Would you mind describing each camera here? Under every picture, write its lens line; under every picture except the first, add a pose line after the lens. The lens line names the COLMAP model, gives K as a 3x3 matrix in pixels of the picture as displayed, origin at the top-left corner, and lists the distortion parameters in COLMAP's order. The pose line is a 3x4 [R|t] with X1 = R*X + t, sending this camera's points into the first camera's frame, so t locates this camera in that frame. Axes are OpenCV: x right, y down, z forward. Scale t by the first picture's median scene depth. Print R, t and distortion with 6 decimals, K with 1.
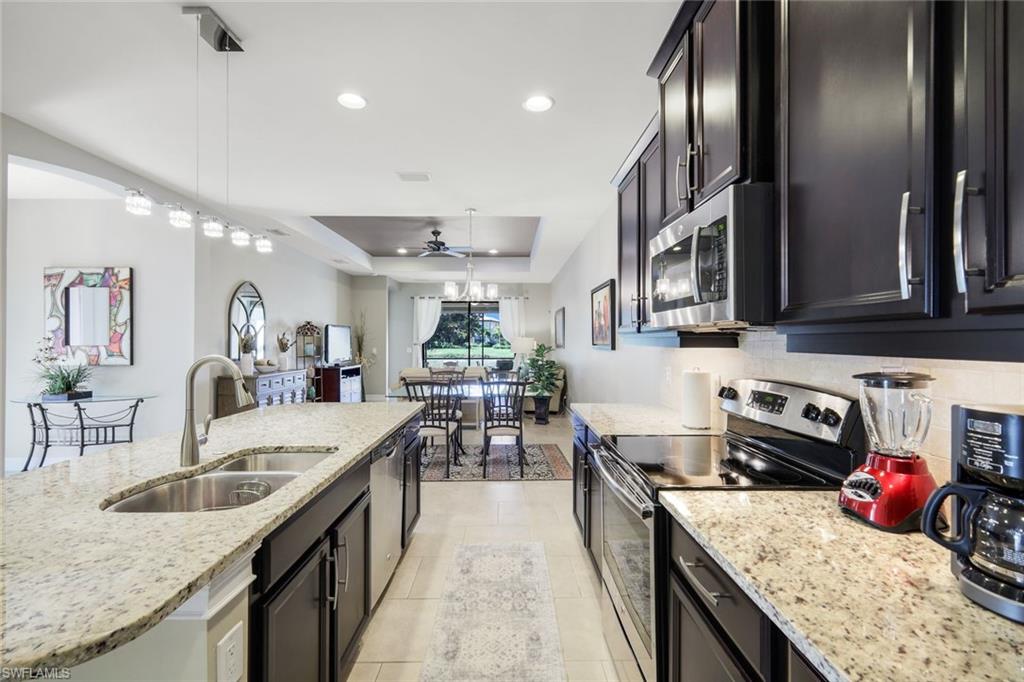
lens RADIAL K [[446.6, 0, 510.5], [0, 446.6, 337.6], [0, 0, 1]] dist [0.001285, 0.001018]
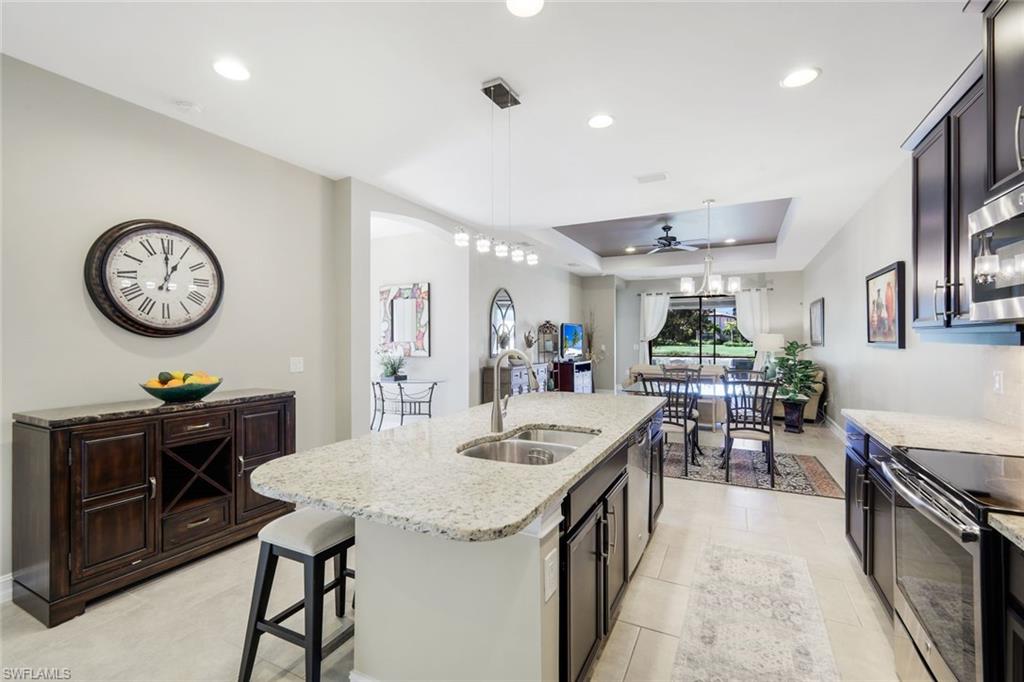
lens RADIAL K [[446.6, 0, 510.5], [0, 446.6, 337.6], [0, 0, 1]] dist [0.001285, 0.001018]
pose [[0.885640, -0.002419, -0.464366, -0.024805], [0.005370, 0.999973, 0.005032, -0.000047], [0.464341, -0.006950, 0.885629, -0.057124]]
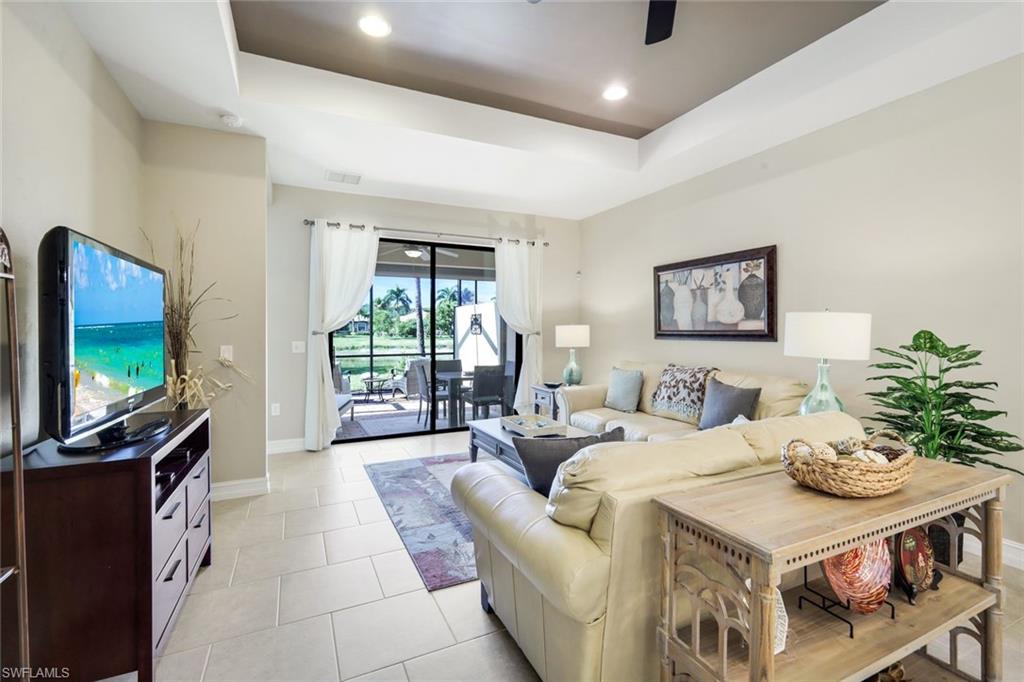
lens RADIAL K [[453.6, 0, 511.4], [0, 453.6, 334.3], [0, 0, 1]] dist [0.000515, 0.000178]
pose [[0.910503, -0.005399, 0.413467, -0.560900], [-0.001262, 0.999874, 0.015835, 0.022878], [-0.413501, -0.014940, 0.910381, 1.334424]]
